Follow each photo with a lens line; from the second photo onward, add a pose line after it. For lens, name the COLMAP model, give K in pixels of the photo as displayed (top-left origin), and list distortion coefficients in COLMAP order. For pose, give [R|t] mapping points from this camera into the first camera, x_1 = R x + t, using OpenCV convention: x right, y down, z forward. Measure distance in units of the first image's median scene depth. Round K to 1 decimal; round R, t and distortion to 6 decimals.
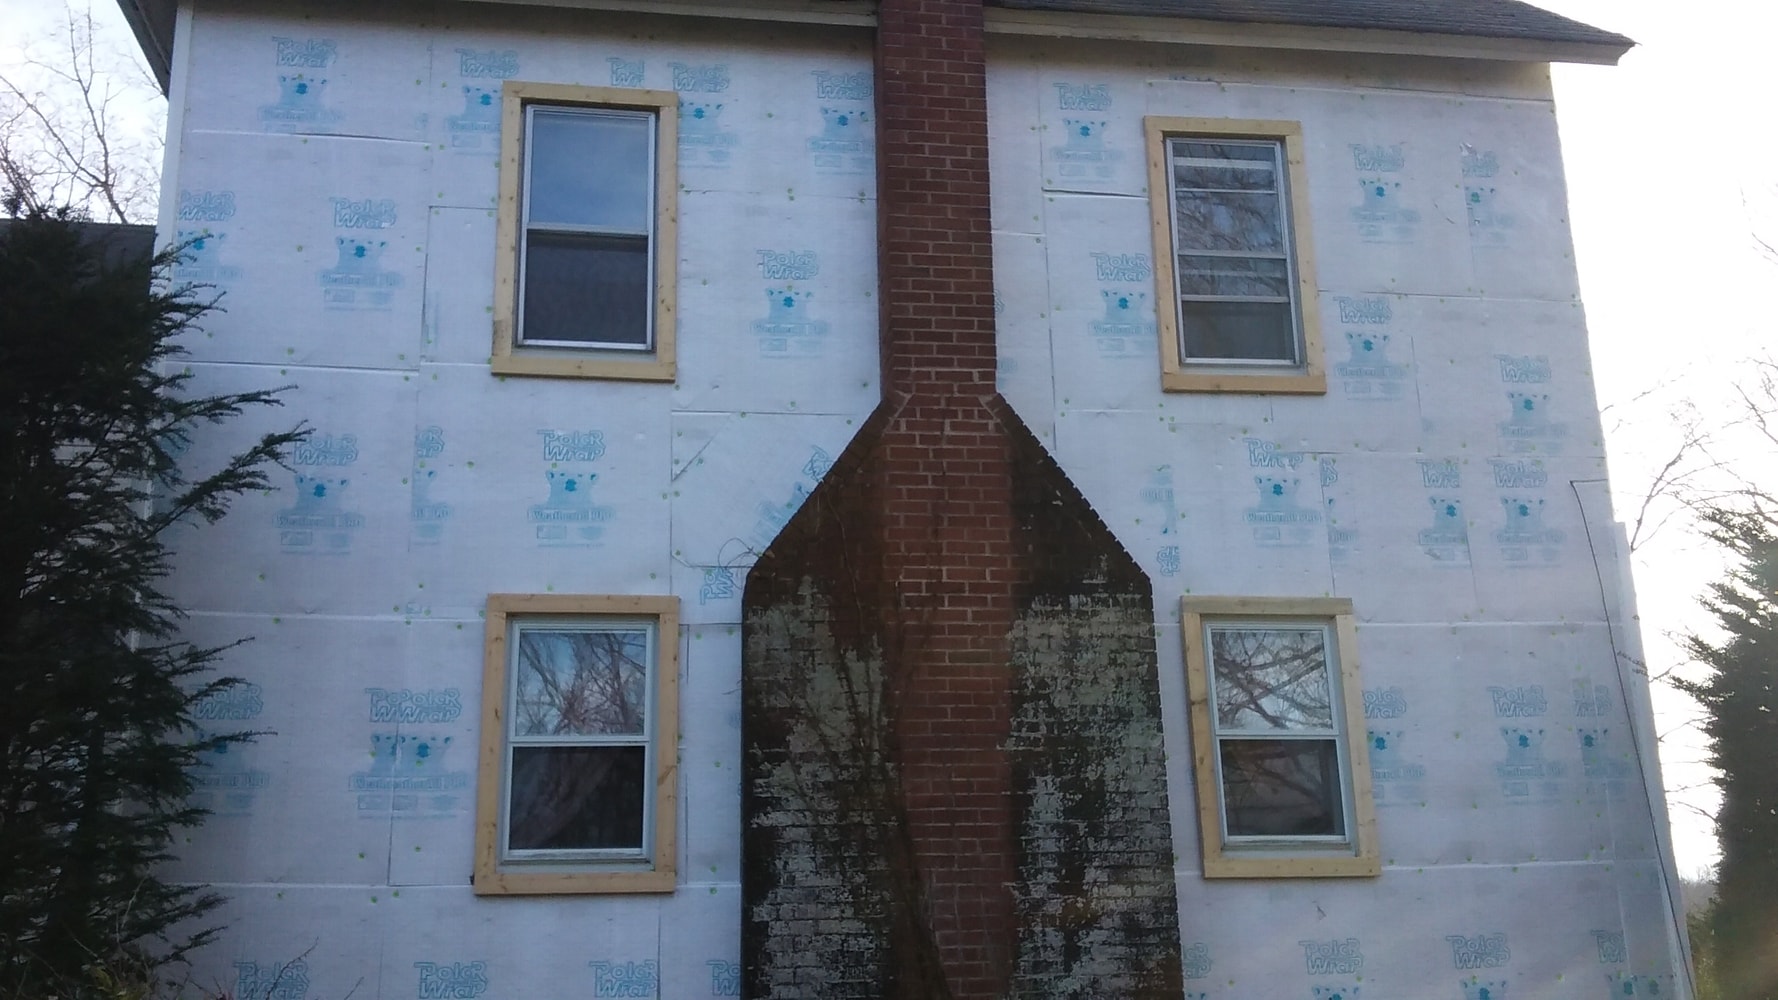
lens RADIAL K [[1747.8, 0, 896.9], [0, 1747.8, 487.1], [0, 0, 1]] dist [0.106651, -0.315860]
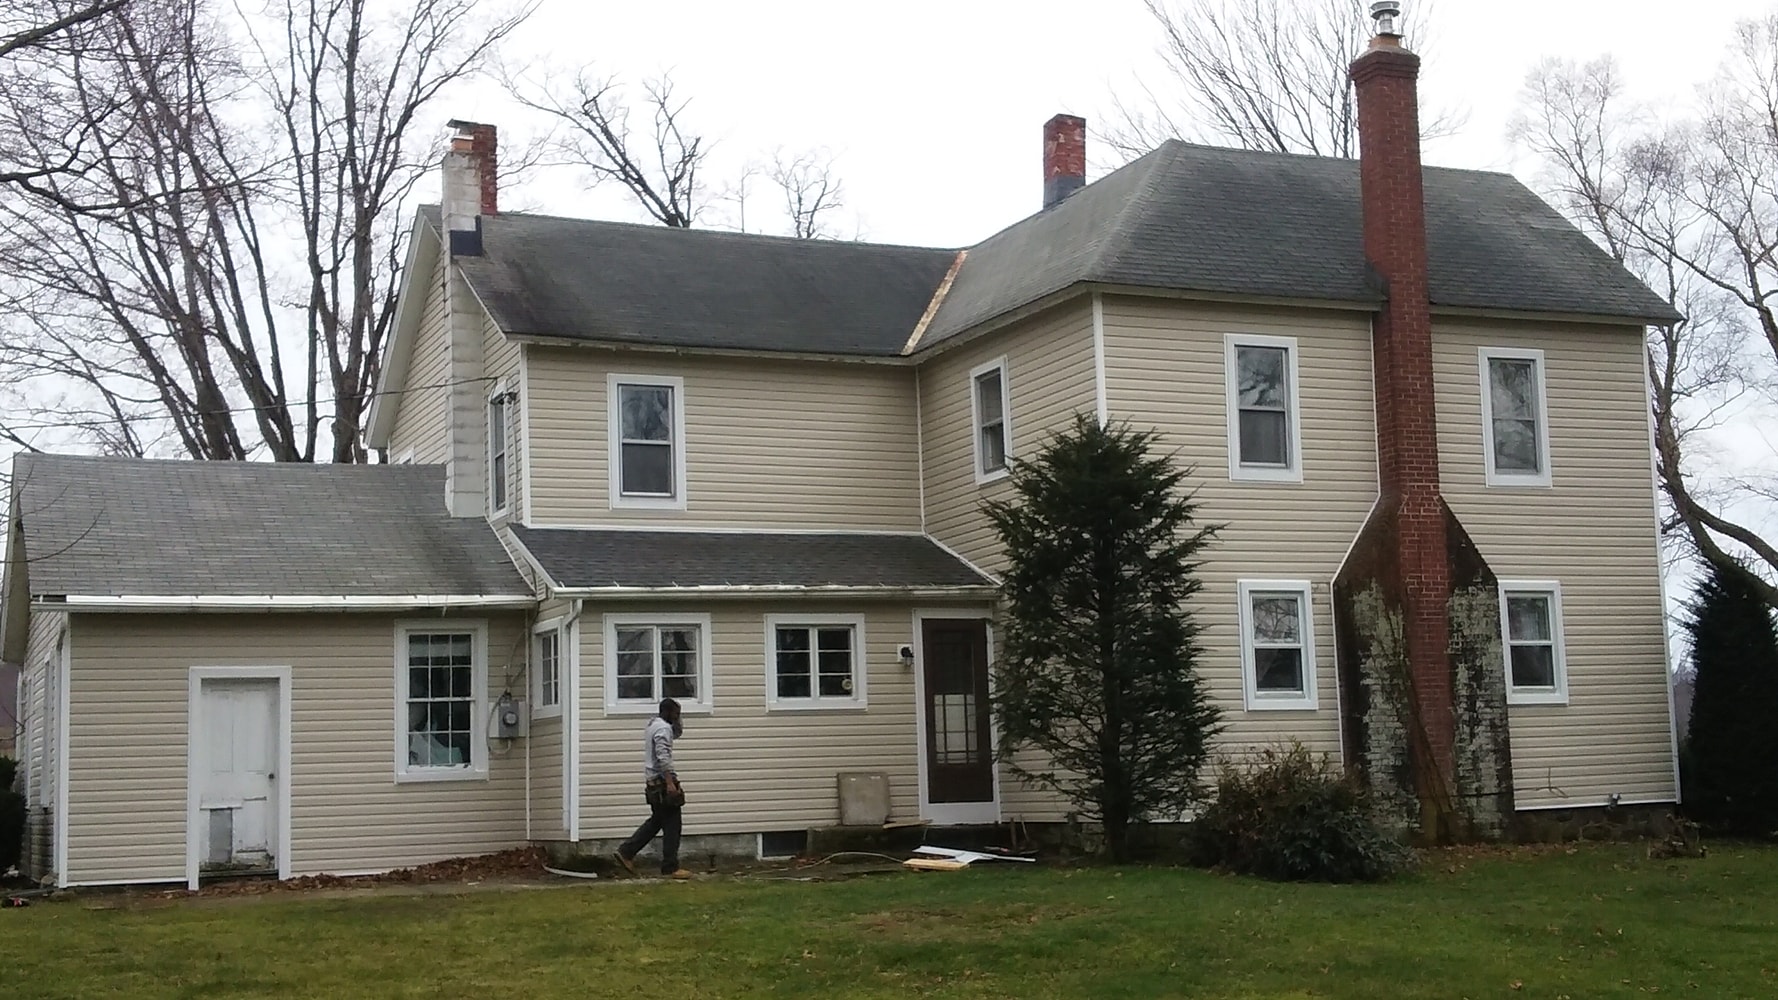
lens RADIAL K [[2341.4, 0, 887.2], [0, 2341.4, 500.9], [0, 0, 1]] dist [0.188747, -0.984761]
pose [[0.961955, 0.026733, 0.271898, -1.508725], [-0.070342, 0.985885, 0.151933, -0.475385], [-0.263999, -0.165278, 0.950257, -1.767692]]
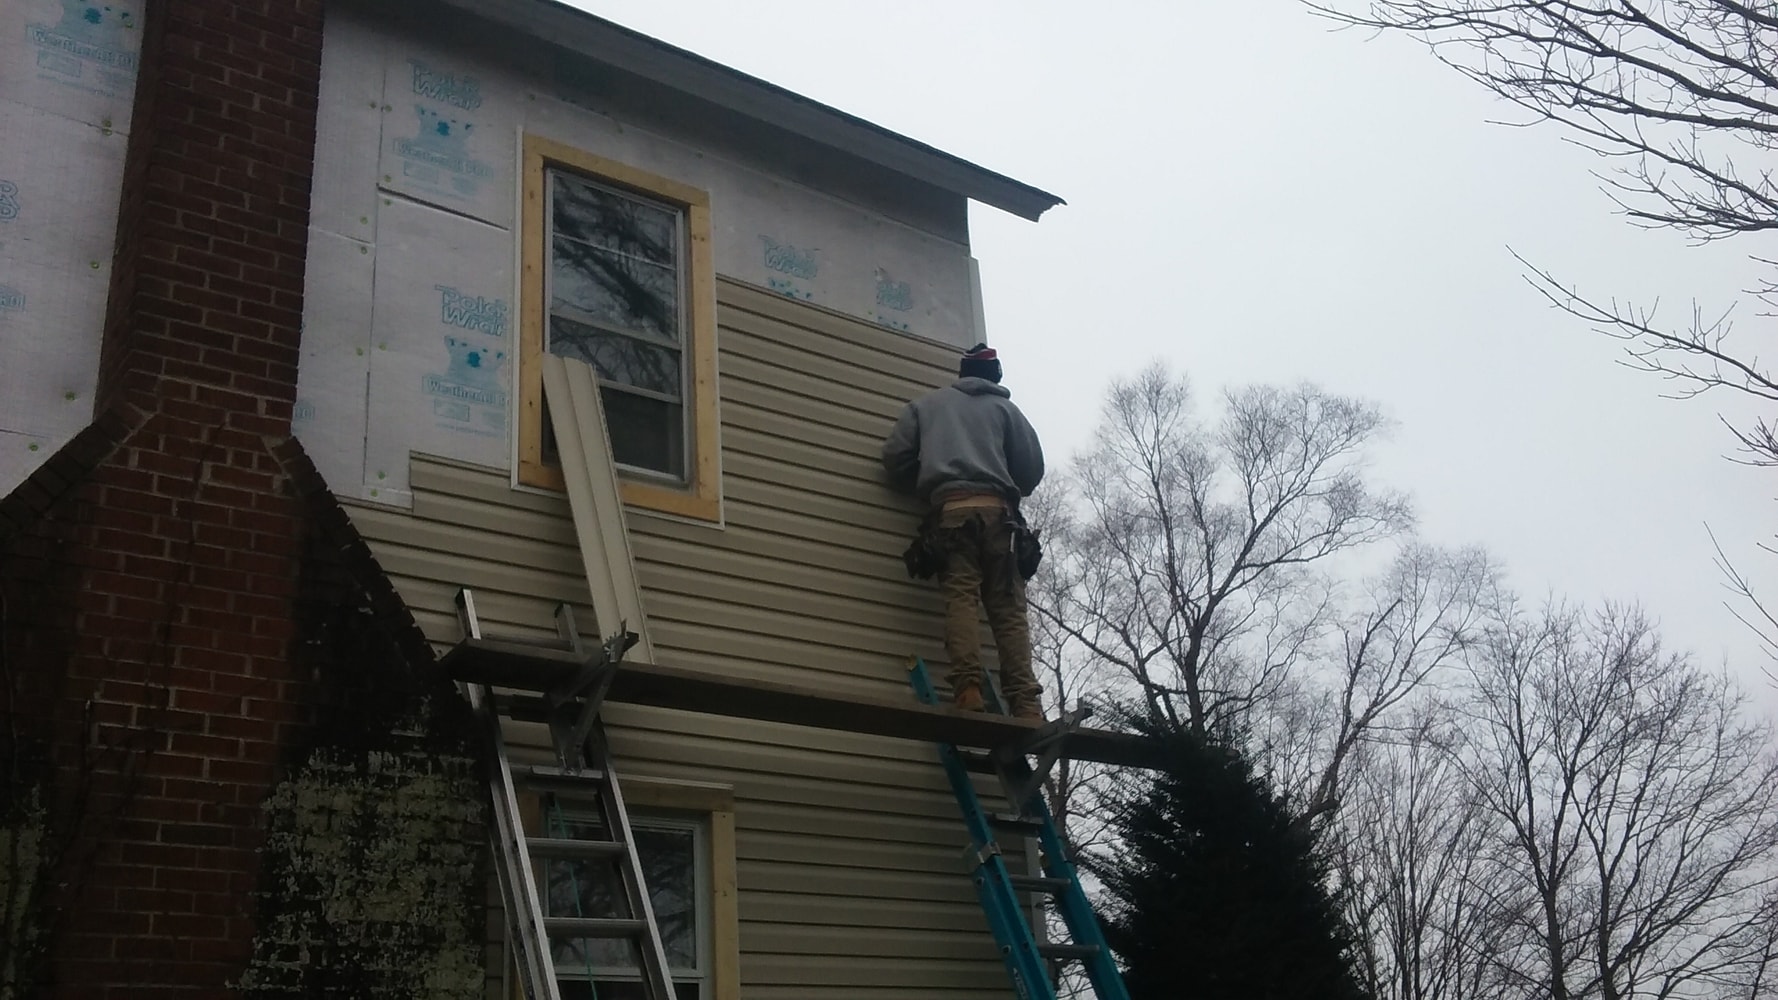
lens RADIAL K [[1721.1, 0, 894.8], [0, 1721.1, 515.0], [0, 0, 1]] dist [0.007219, -0.028610]
pose [[0.876294, 0.151626, 0.457295, -0.037545], [-0.094631, 0.984864, -0.145216, 0.050106], [-0.472392, 0.083977, 0.877379, 0.333785]]
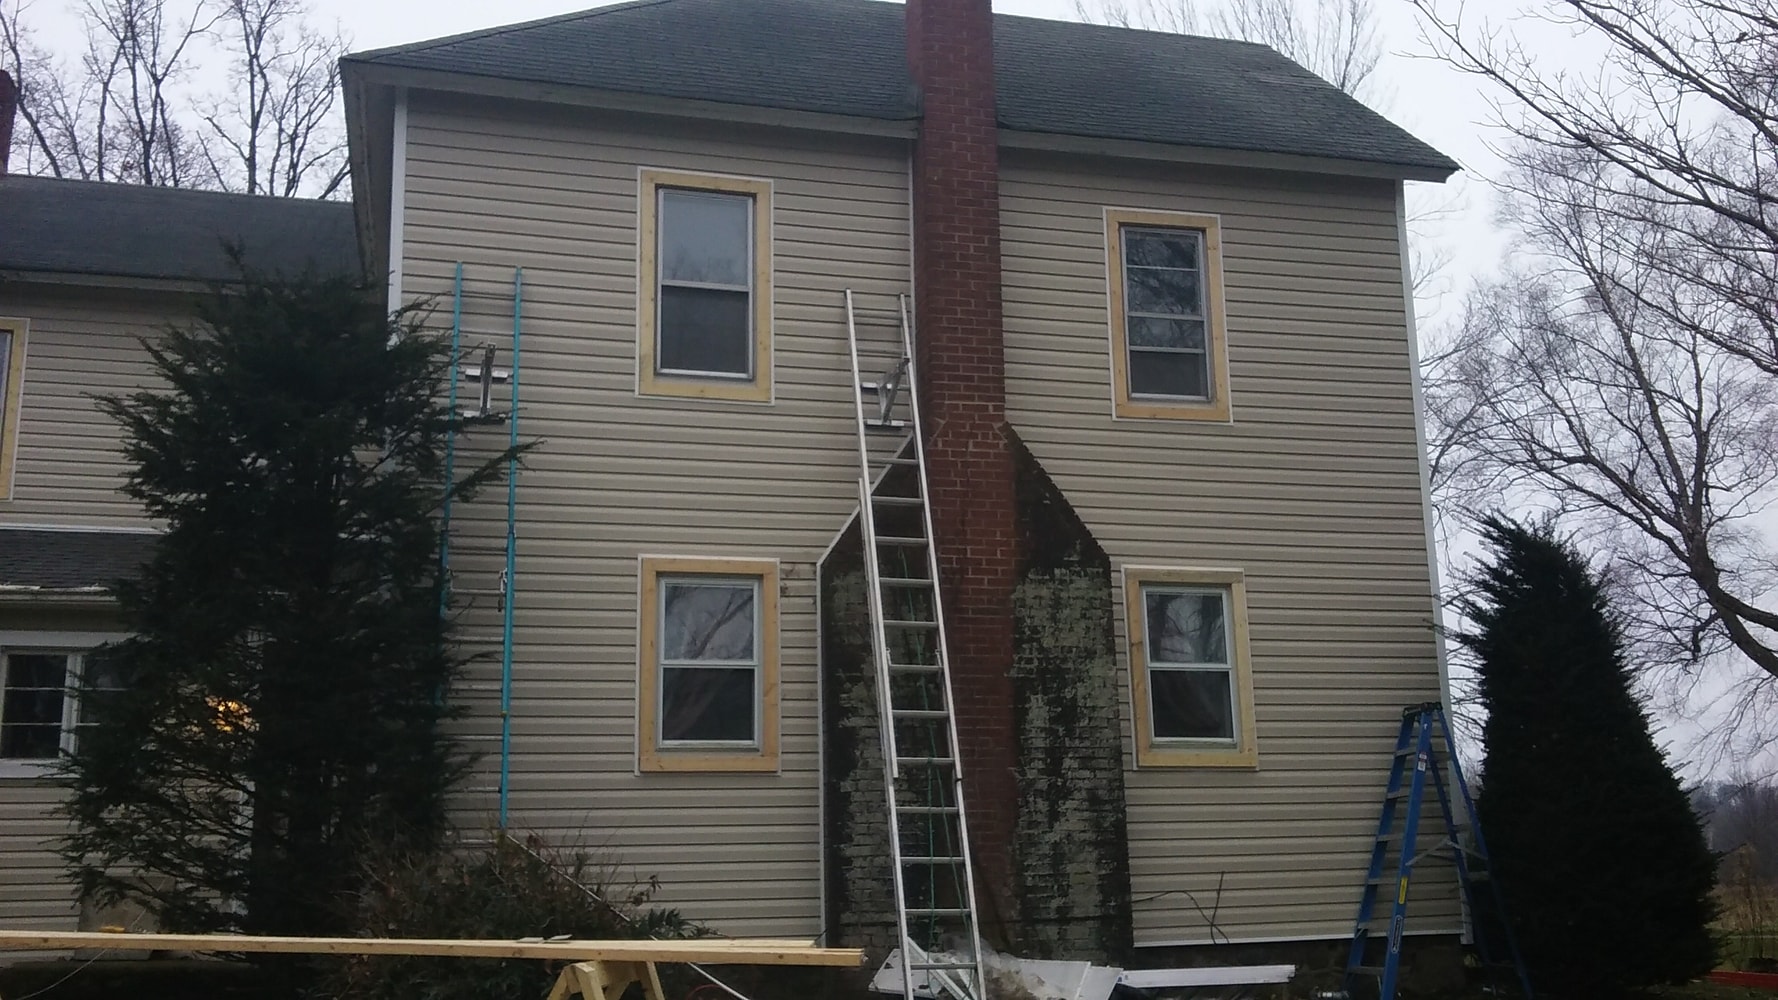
lens RADIAL K [[1749.1, 0, 884.0], [0, 1749.1, 494.7], [0, 0, 1]] dist [0.109706, -0.336523]
pose [[0.993826, 0.028427, 0.107243, -0.192875], [-0.035372, 0.997360, 0.063426, -0.082993], [-0.105157, -0.066828, 0.992208, -0.388697]]
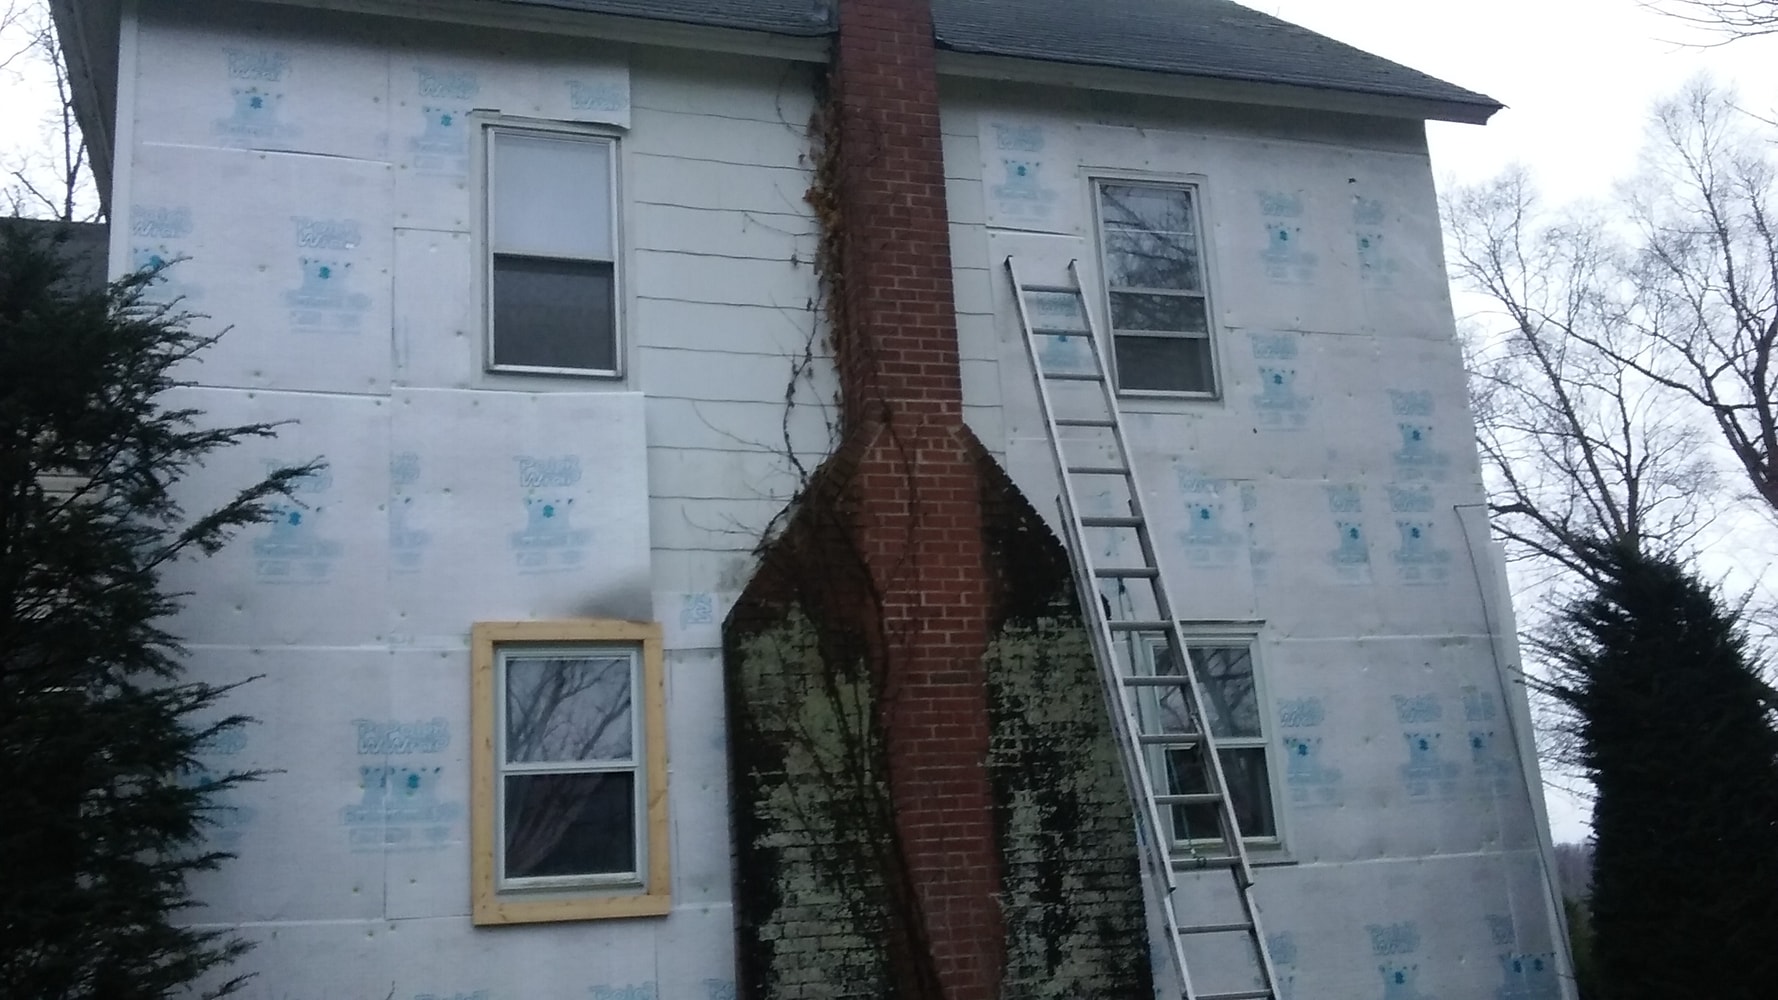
lens RADIAL K [[1747.8, 0, 896.9], [0, 1747.8, 487.1], [0, 0, 1]] dist [0.106651, -0.315860]
pose [[0.984719, 0.003239, 0.174121, -0.169449], [-0.004691, 0.999958, 0.007926, -0.024827], [-0.174088, -0.008622, 0.984692, -0.022828]]
